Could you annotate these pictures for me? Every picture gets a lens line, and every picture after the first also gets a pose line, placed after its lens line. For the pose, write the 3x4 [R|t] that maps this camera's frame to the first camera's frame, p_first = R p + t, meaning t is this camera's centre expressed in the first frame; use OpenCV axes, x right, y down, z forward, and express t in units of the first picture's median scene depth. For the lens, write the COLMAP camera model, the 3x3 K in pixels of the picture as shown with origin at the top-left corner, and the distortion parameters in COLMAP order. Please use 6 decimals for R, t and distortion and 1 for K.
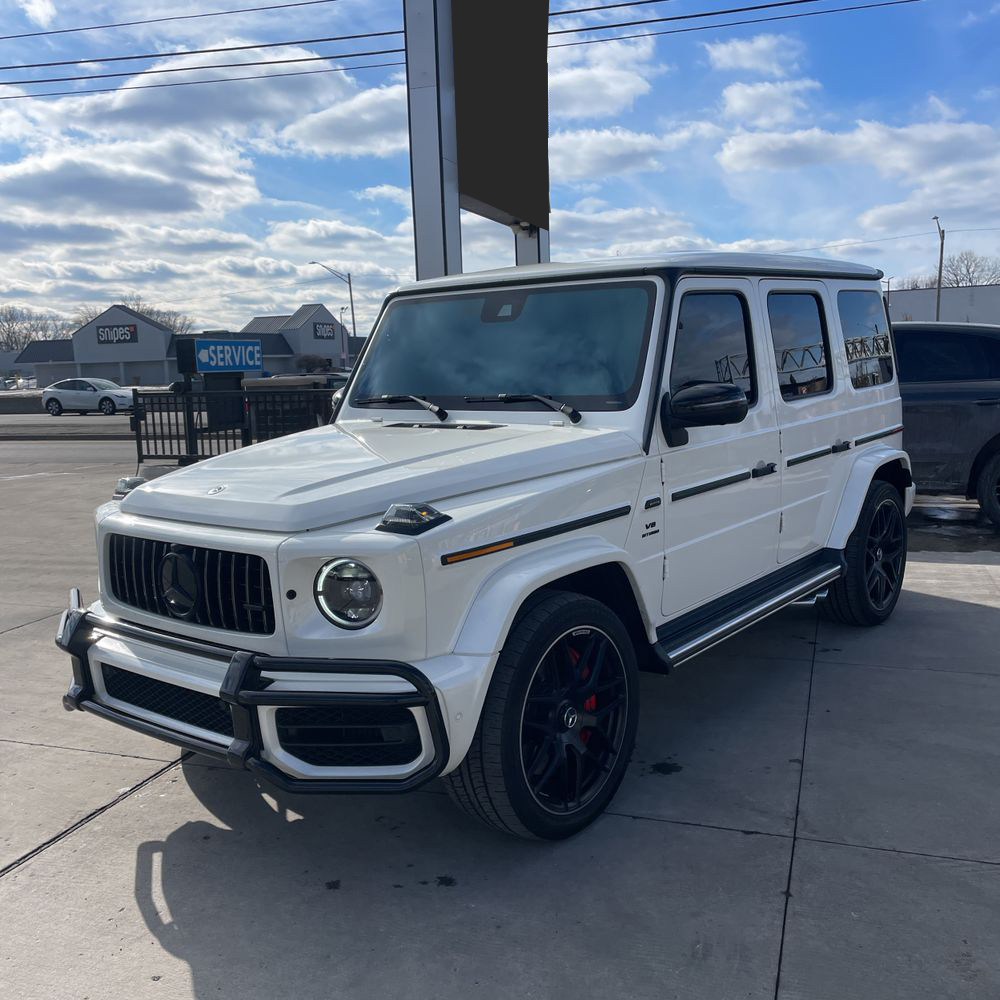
lens RADIAL K [[1017.5, 0, 493.9], [0, 1017.5, 506.4], [0, 0, 1]] dist [0.022895, 0.000000]
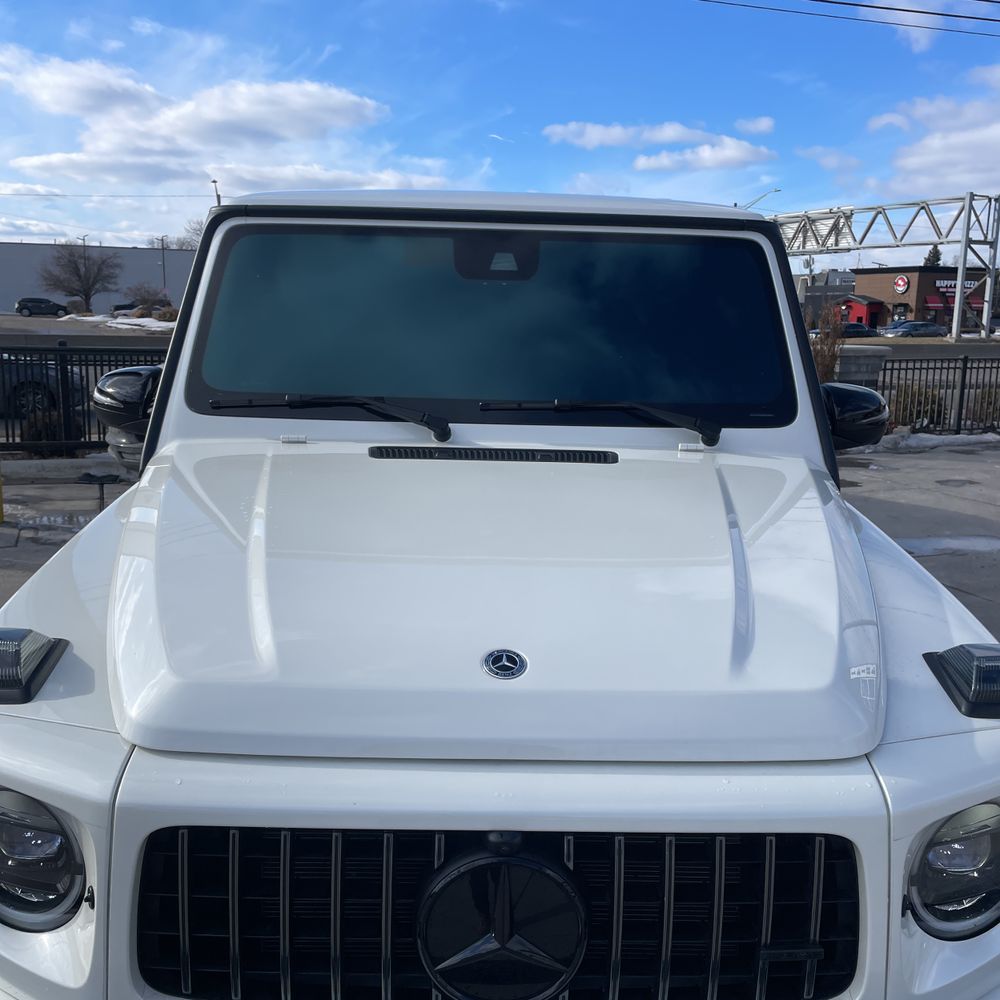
lens RADIAL K [[1017.5, 0, 504.4], [0, 1017.5, 490.6], [0, 0, 1]] dist [0.022895, 0.000000]
pose [[0.758004, -0.063345, 0.649166, -0.474777], [0.046202, 0.997987, 0.043435, -0.092654], [-0.650611, -0.002931, 0.759405, 0.614251]]
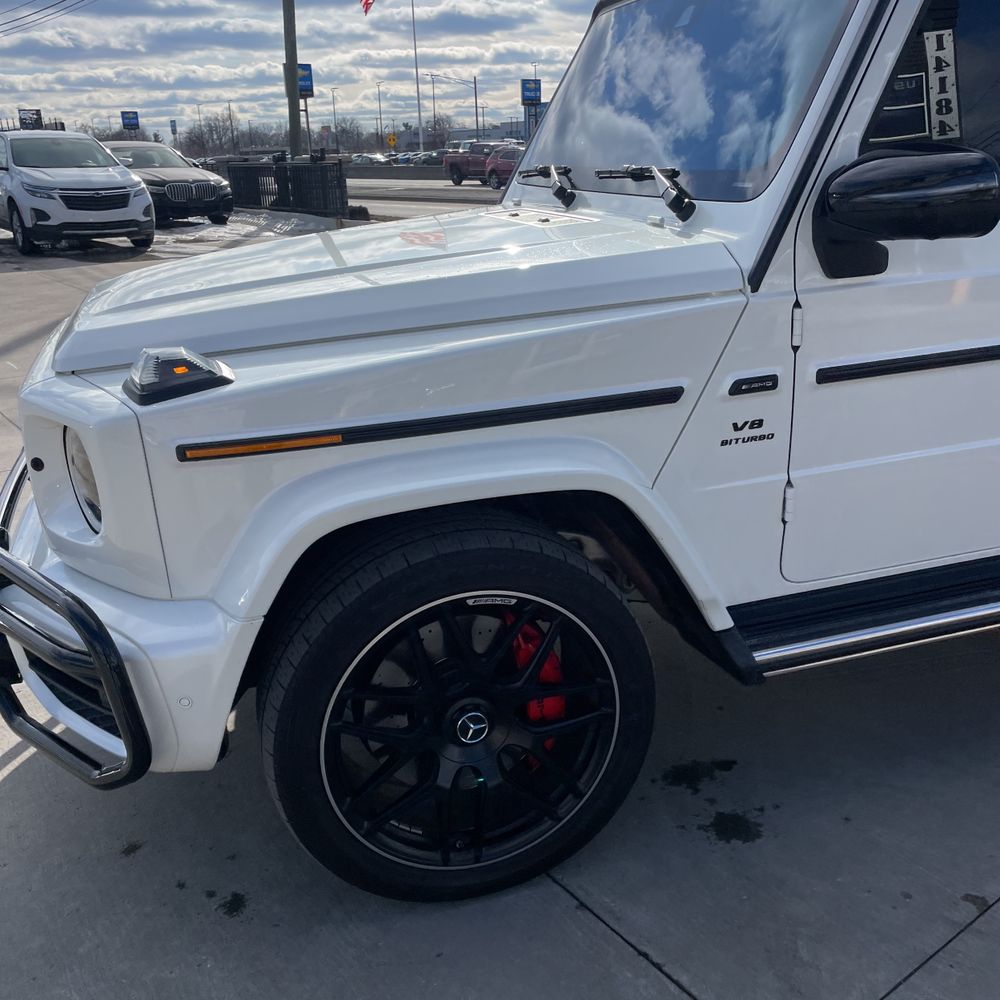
lens RADIAL K [[1017.5, 0, 495.2], [0, 1017.5, 508.4], [0, 0, 1]] dist [0.022895, 0.000000]
pose [[0.828261, 0.195905, -0.524981, 0.336939], [-0.075251, 0.967294, 0.242239, -0.060004], [0.555266, -0.161132, 0.815914, 0.473857]]
